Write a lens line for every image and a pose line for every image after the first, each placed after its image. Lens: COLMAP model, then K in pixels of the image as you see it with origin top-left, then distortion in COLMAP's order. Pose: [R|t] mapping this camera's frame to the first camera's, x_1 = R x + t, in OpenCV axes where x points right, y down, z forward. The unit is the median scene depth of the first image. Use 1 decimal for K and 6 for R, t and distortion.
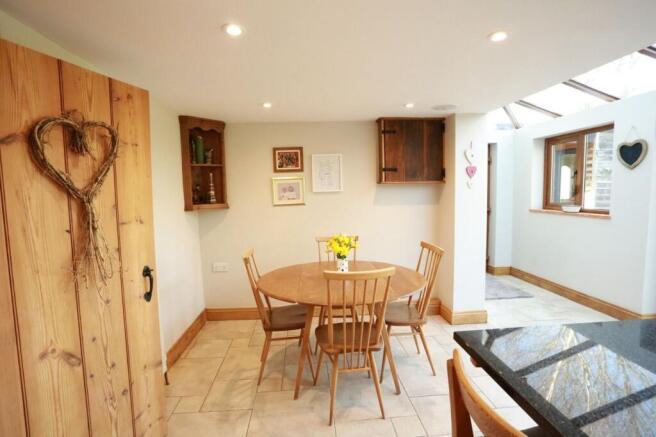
lens RADIAL K [[322.2, 0, 326.8], [0, 322.2, 216.4], [0, 0, 1]] dist [-0.050084, 0.019201]
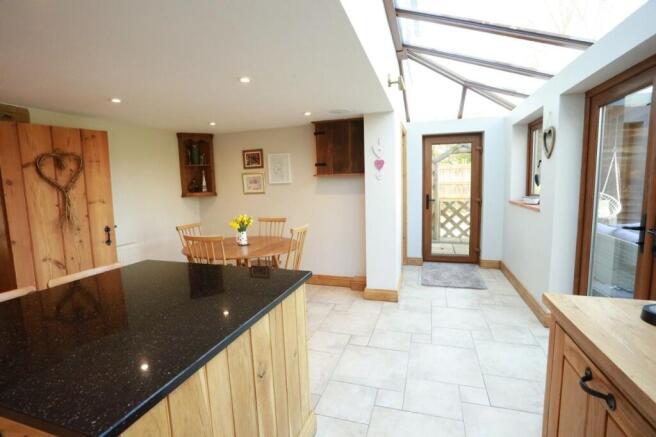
lens RADIAL K [[322.2, 0, 324.8], [0, 322.2, 216.6], [0, 0, 1]] dist [-0.050084, 0.019201]
pose [[0.923950, 0.035797, -0.380835, 0.726573], [-0.021690, 0.998913, 0.041271, -0.001668], [0.381898, -0.029872, 0.923721, -0.123159]]
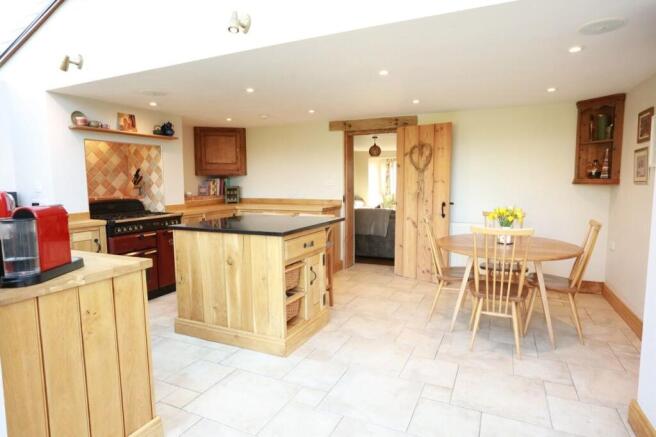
lens RADIAL K [[384.0, 0, 329.8], [0, 384.0, 215.3], [0, 0, 1]] dist [0.007971, 0.003355]
pose [[-0.478612, 0.110281, -0.871073, 1.213630], [-0.057299, 0.986043, 0.156320, -0.071055], [0.876155, 0.124729, -0.465613, 0.868099]]
